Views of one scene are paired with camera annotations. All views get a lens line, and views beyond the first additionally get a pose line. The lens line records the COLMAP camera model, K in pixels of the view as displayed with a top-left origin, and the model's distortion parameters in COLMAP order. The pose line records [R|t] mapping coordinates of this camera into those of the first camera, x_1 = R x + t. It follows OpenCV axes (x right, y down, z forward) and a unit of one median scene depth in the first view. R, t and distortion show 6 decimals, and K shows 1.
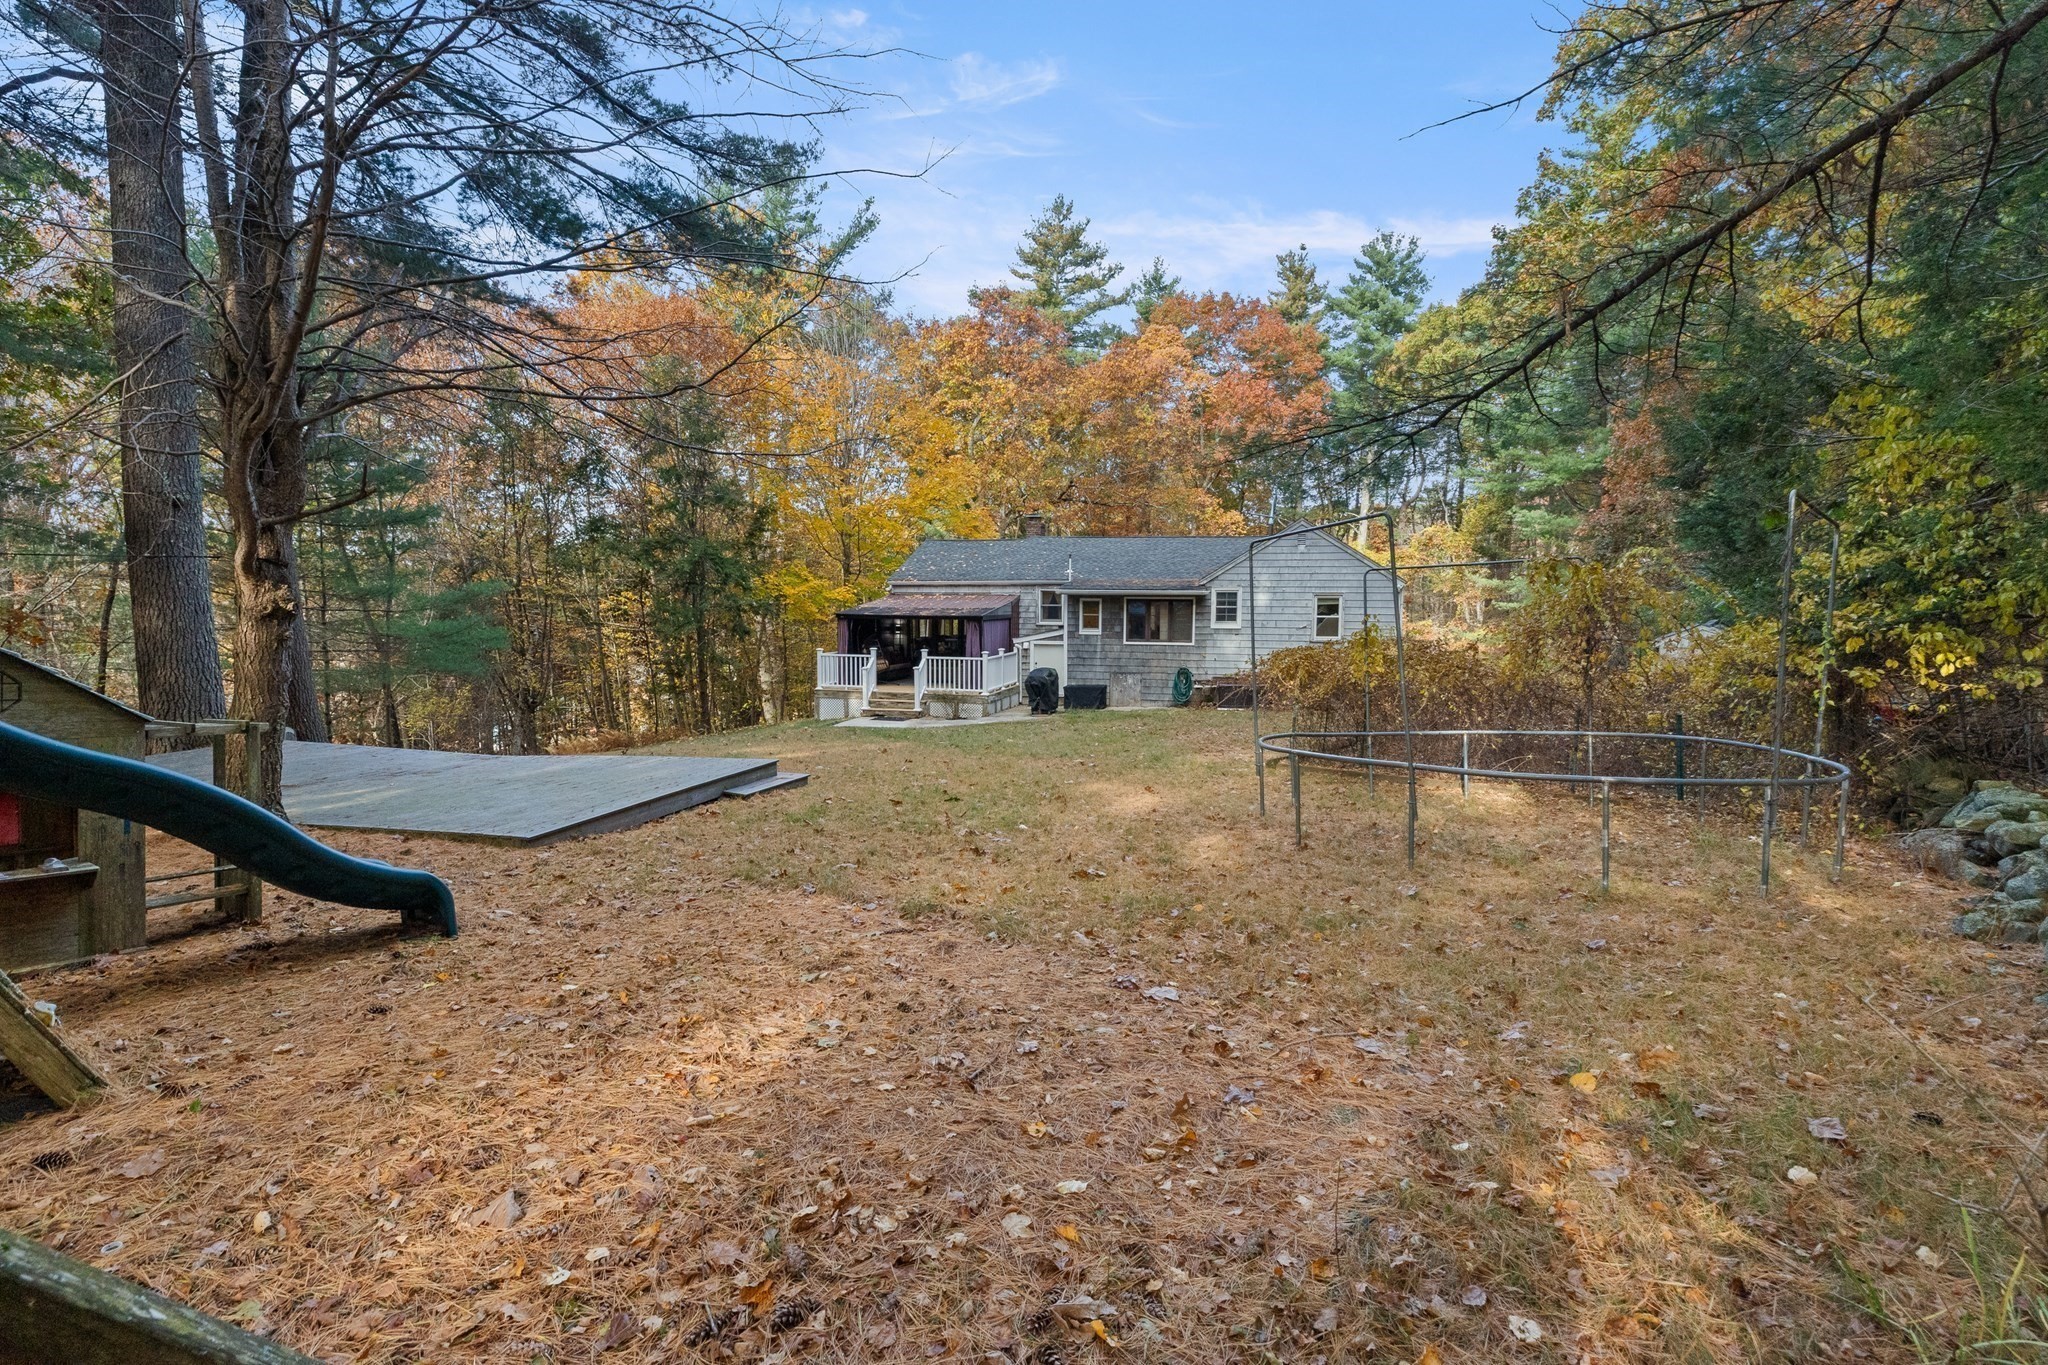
lens RADIAL K [[952.6, 0, 1025.3], [0, 952.6, 673.7], [0, 0, 1]] dist [0.001673, 0.000229]
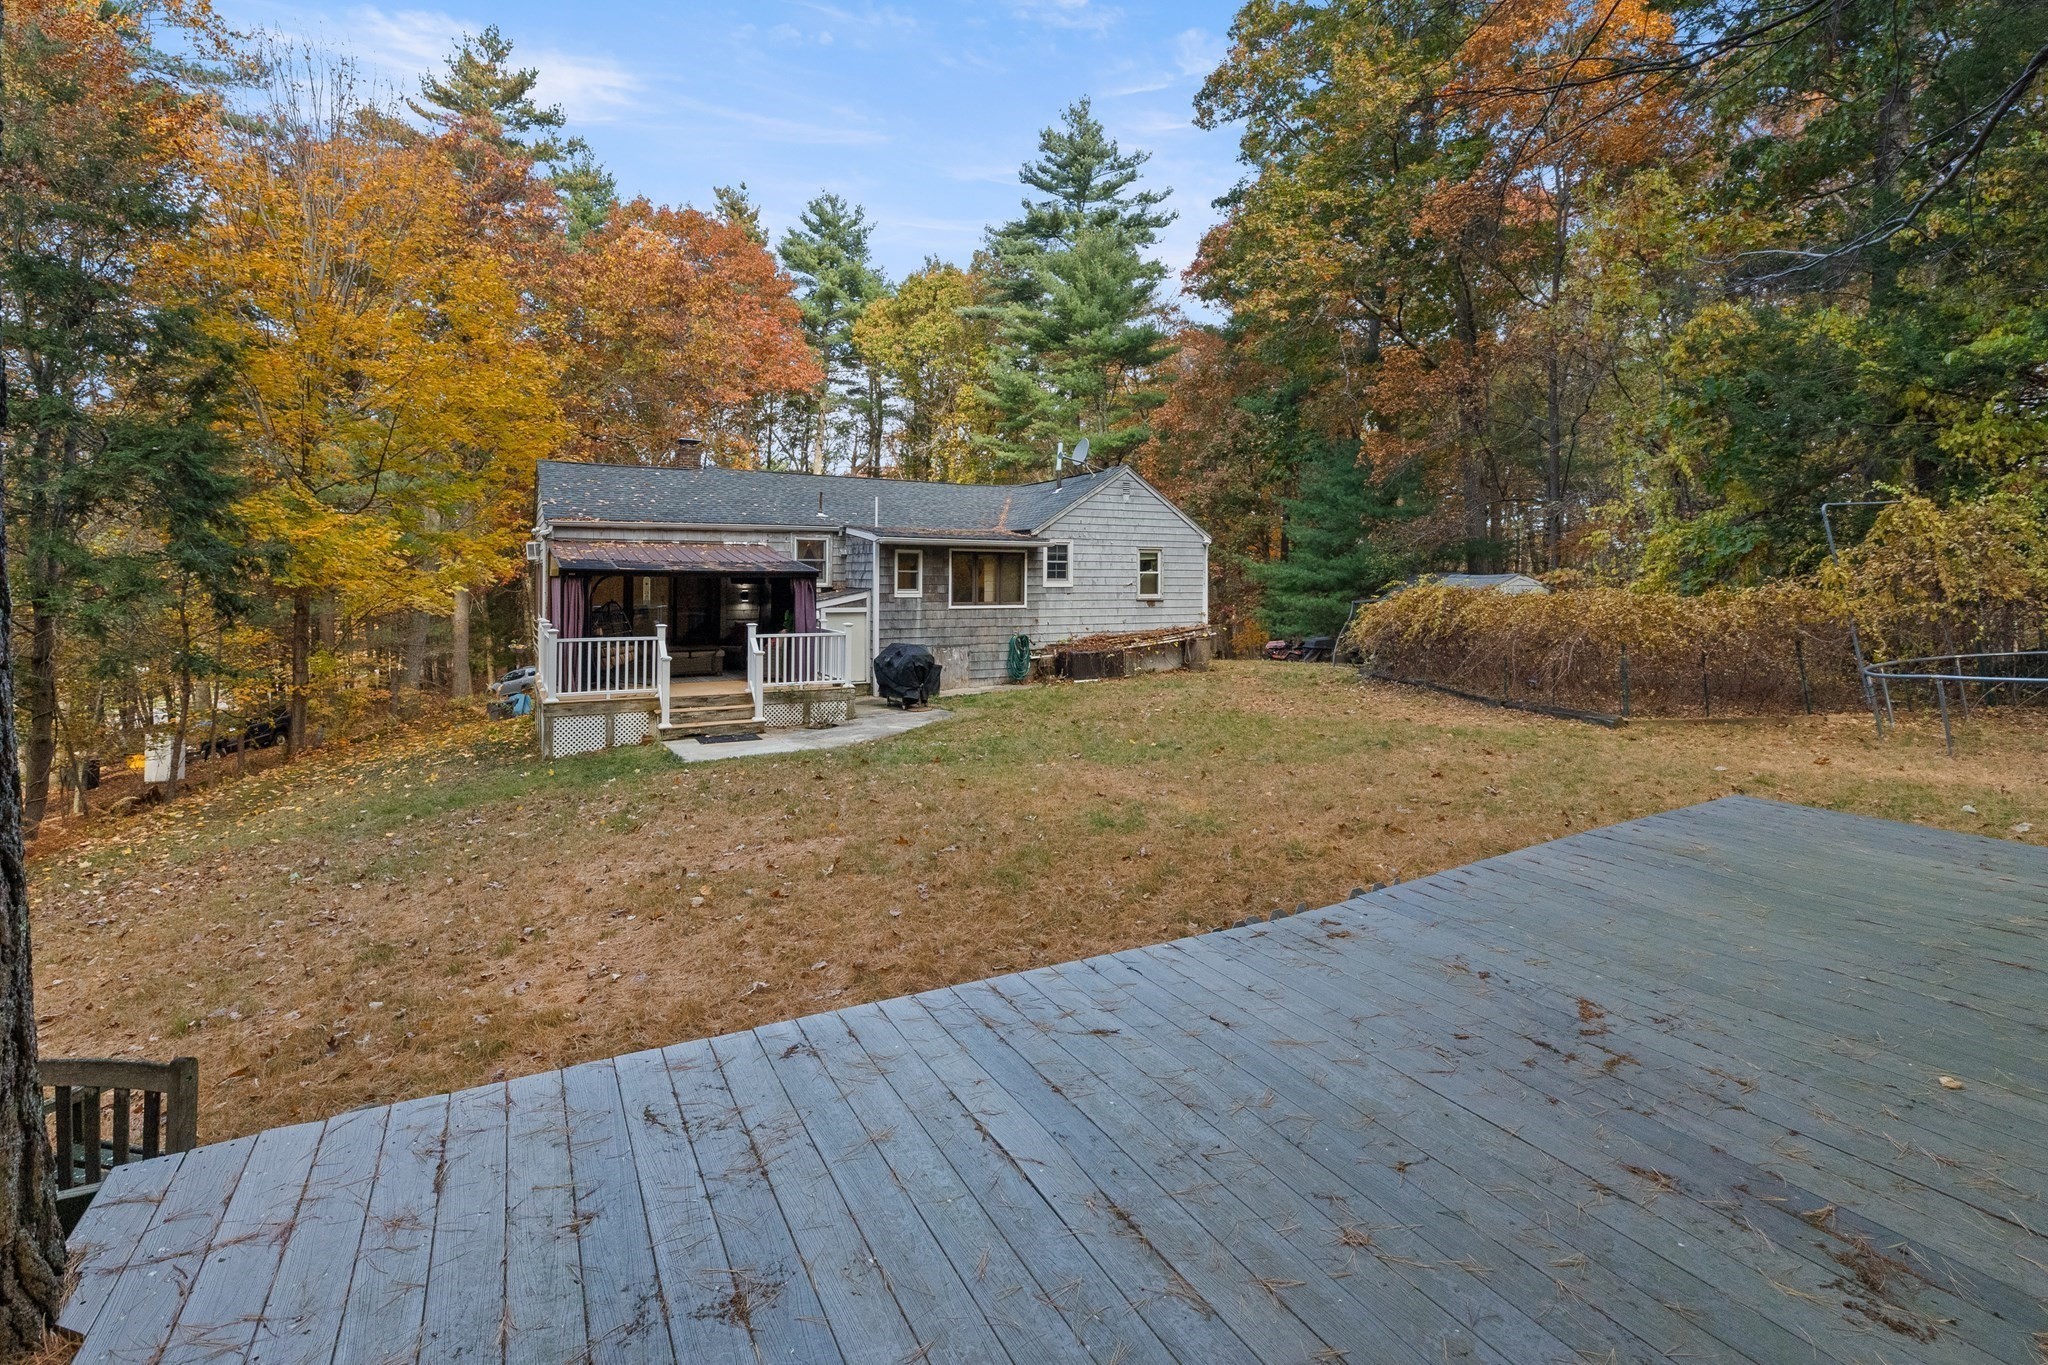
lens RADIAL K [[952.6, 0, 1041.8], [0, 952.6, 603.2], [0, 0, 1]] dist [0.001673, 0.000229]
pose [[0.728413, -0.022041, 0.684783, -0.377796], [0.050446, 0.998495, -0.021521, -0.014738], [-0.683278, 0.050221, 0.728429, 0.376919]]
